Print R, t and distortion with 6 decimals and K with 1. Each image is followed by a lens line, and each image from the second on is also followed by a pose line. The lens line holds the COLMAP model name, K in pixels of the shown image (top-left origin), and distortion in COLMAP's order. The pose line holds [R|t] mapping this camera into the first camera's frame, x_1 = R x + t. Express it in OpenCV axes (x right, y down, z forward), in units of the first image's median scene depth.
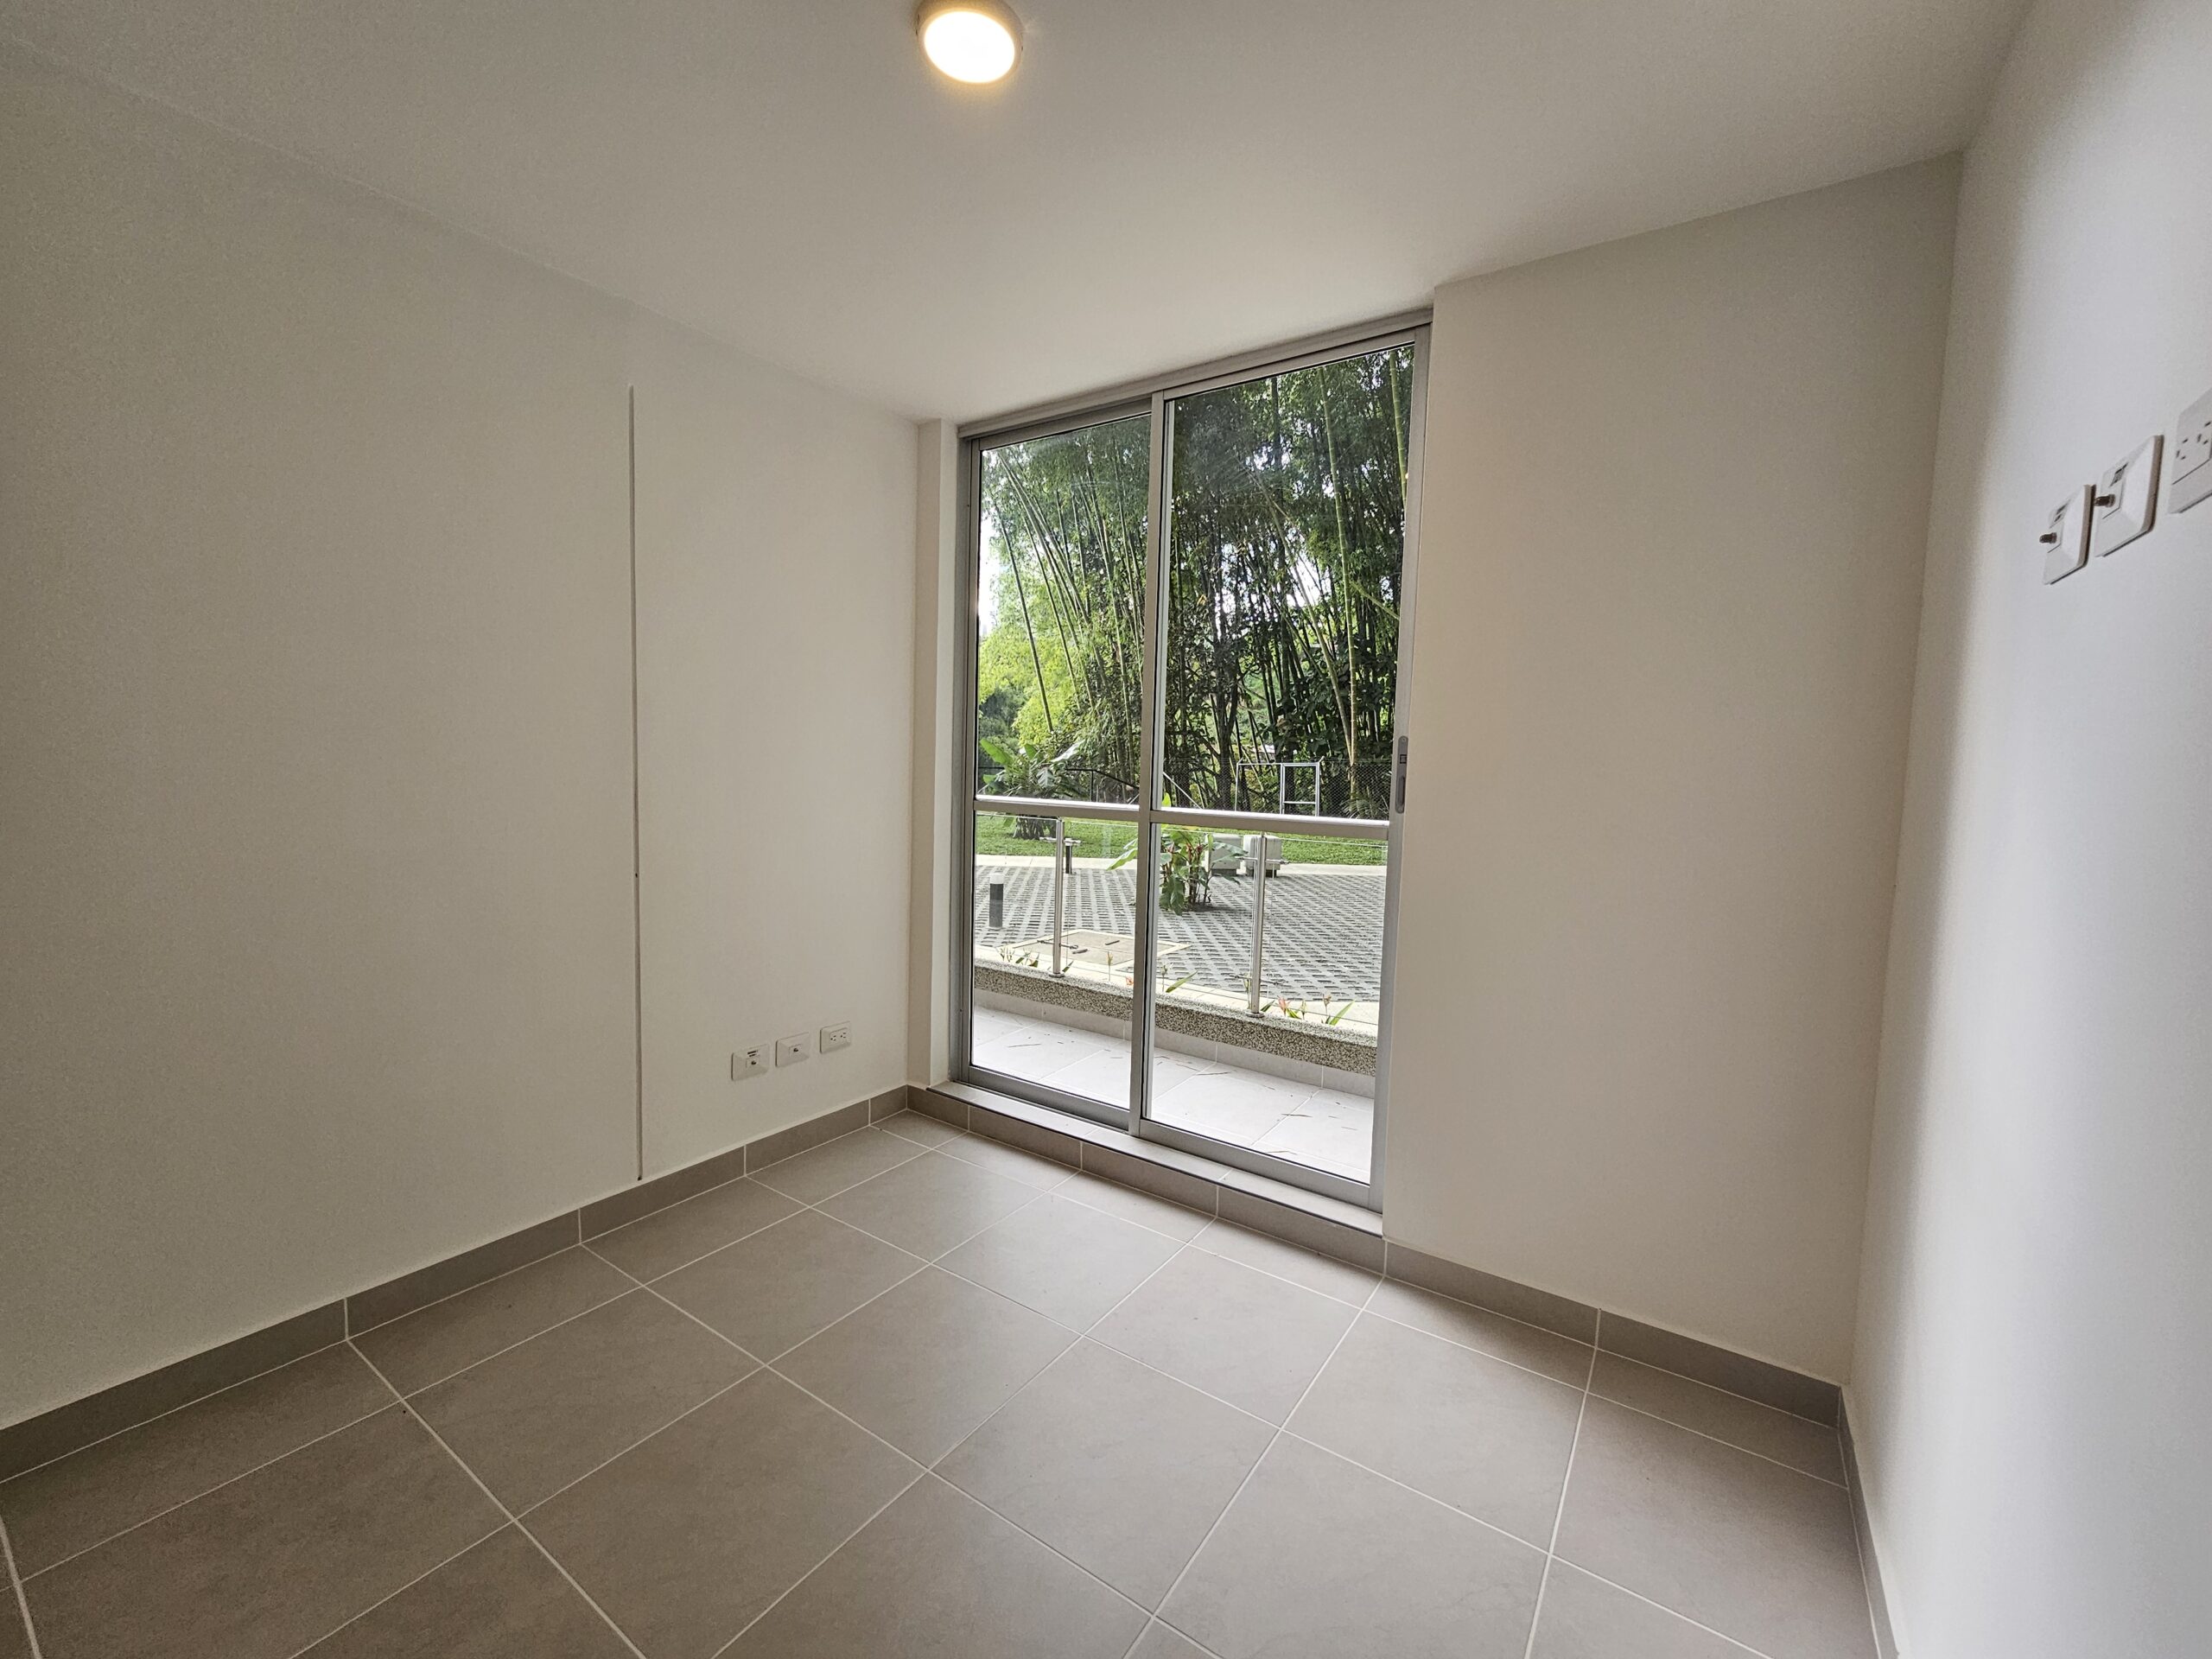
lens RADIAL K [[904.2, 0, 1106.0], [0, 904.2, 829.5], [0, 0, 1]] dist [0.008421, -0.000397]
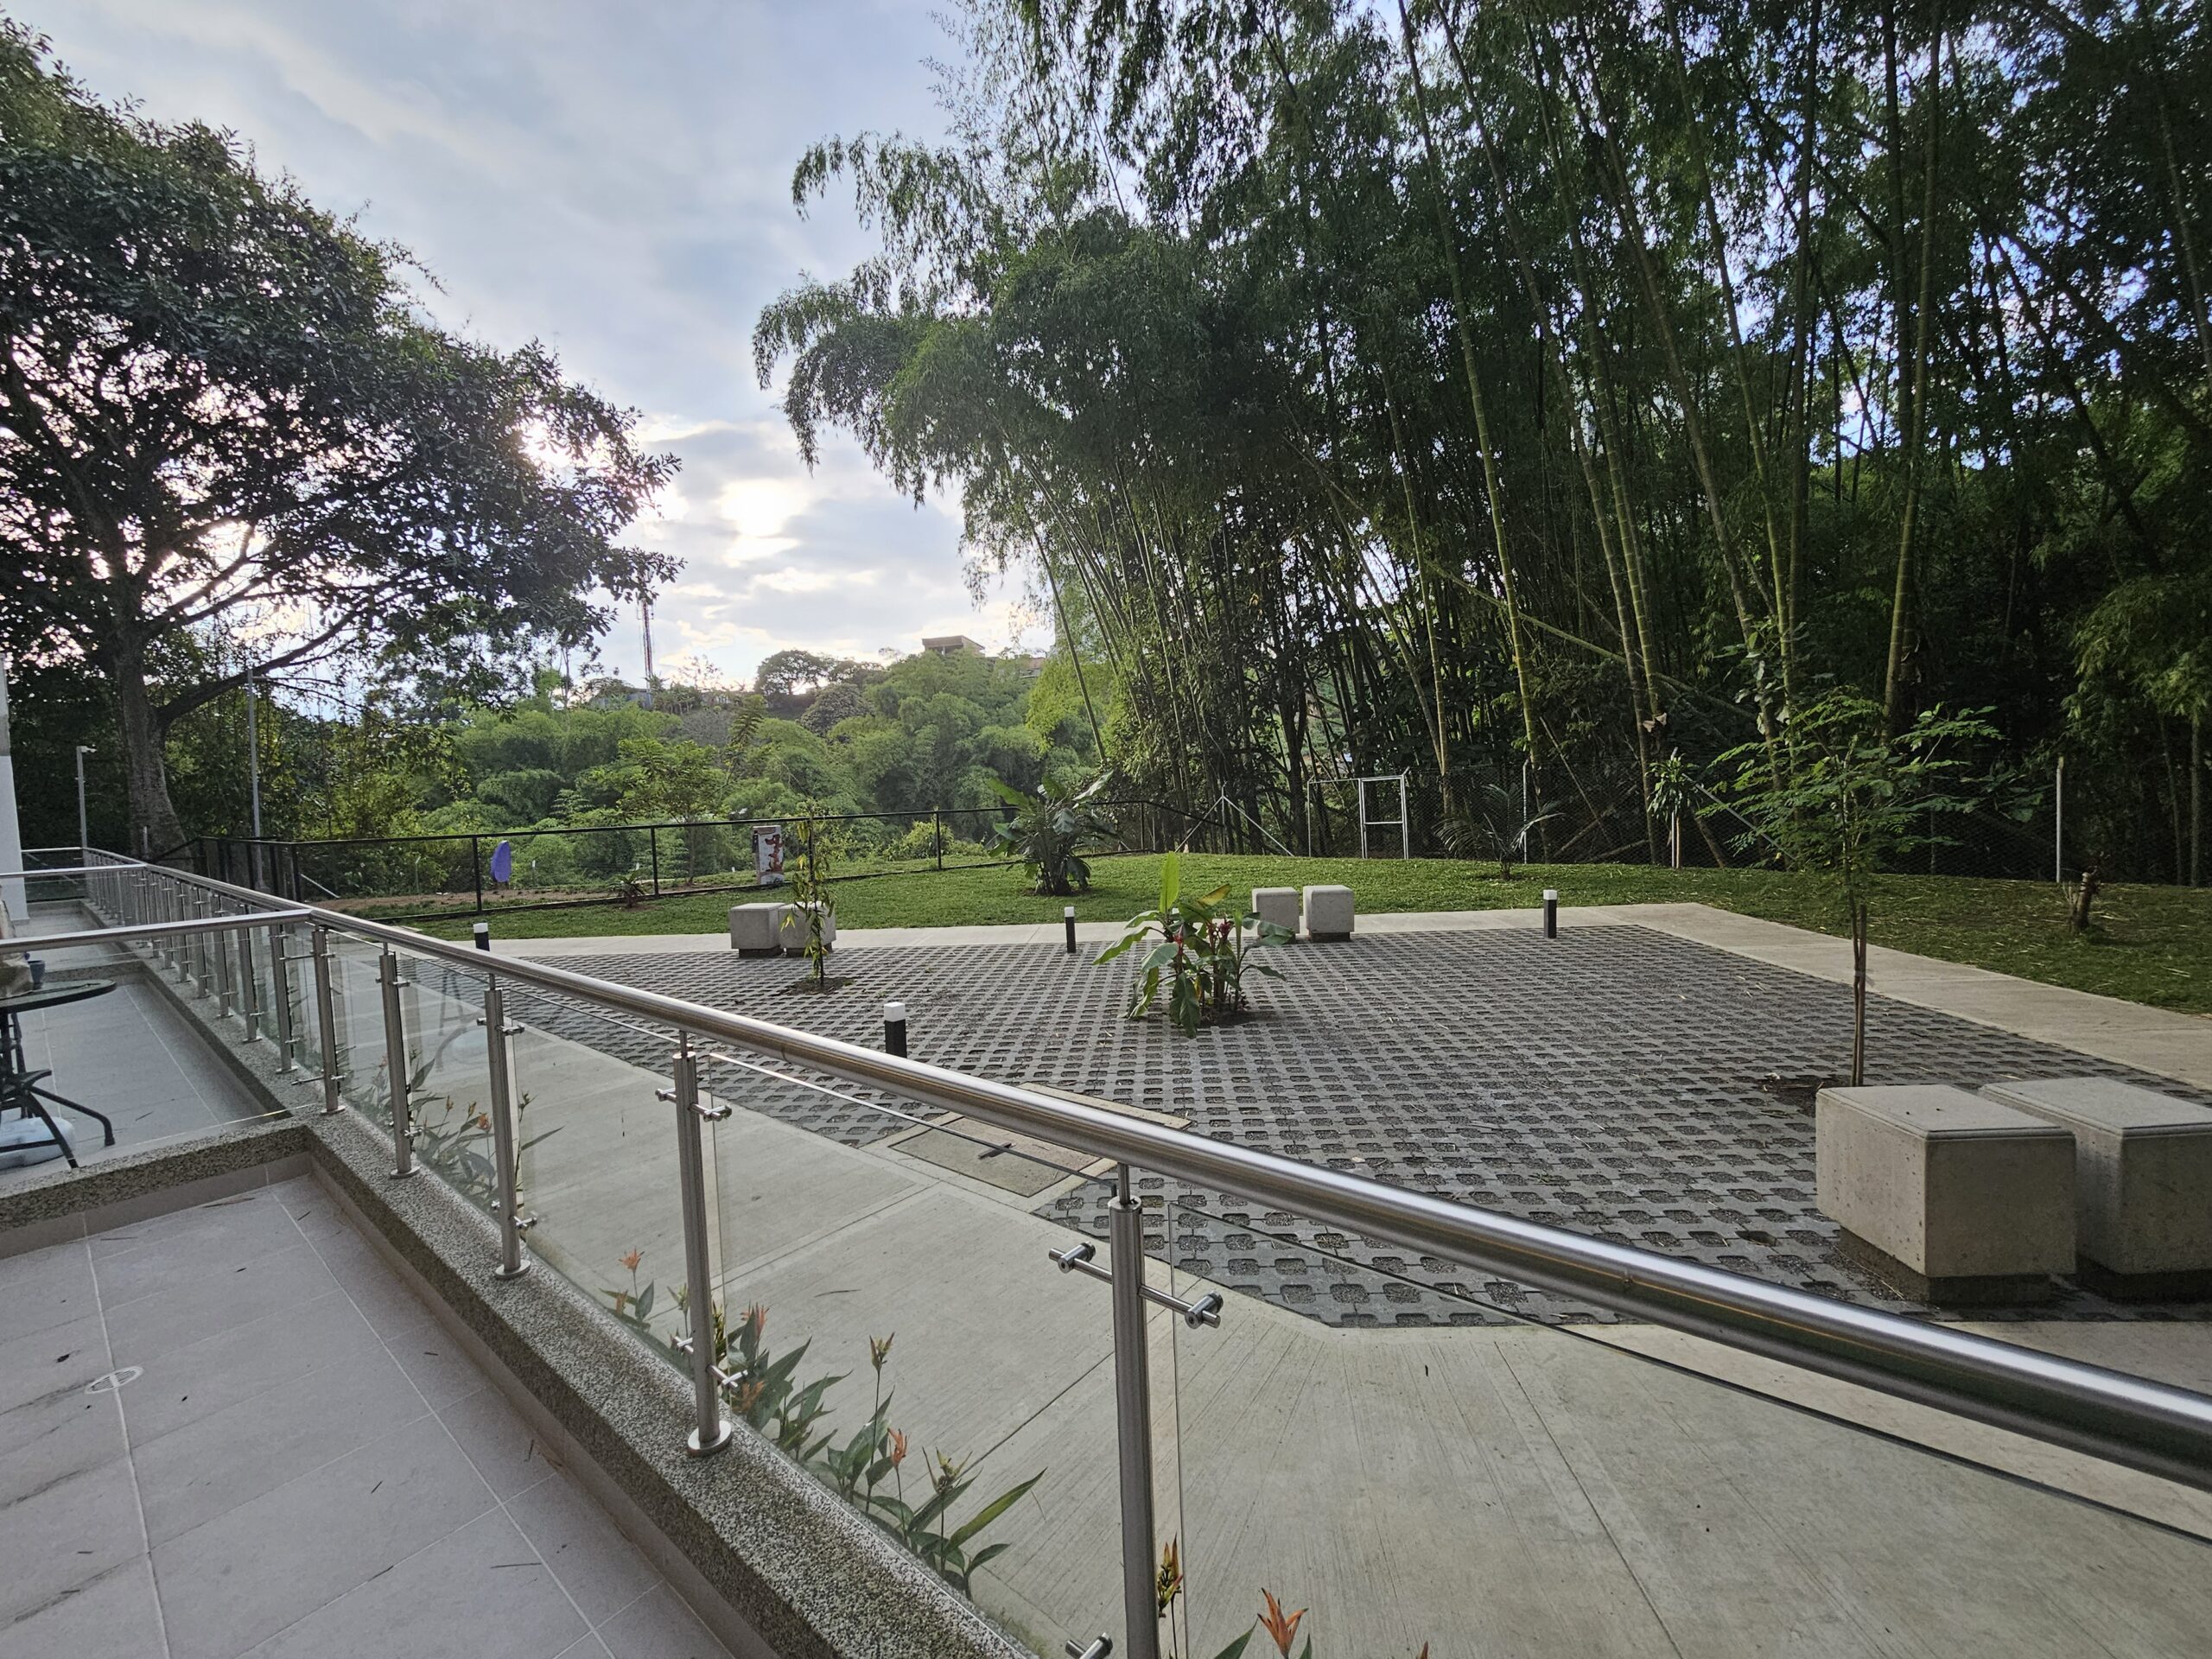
lens RADIAL K [[904.2, 0, 1106.0], [0, 904.2, 829.5], [0, 0, 1]] dist [0.008421, -0.000397]
pose [[0.993174, -0.067478, -0.095139, 0.028001], [0.065019, 0.997471, -0.028713, -0.012846], [0.096836, 0.022331, 0.995050, 0.101666]]
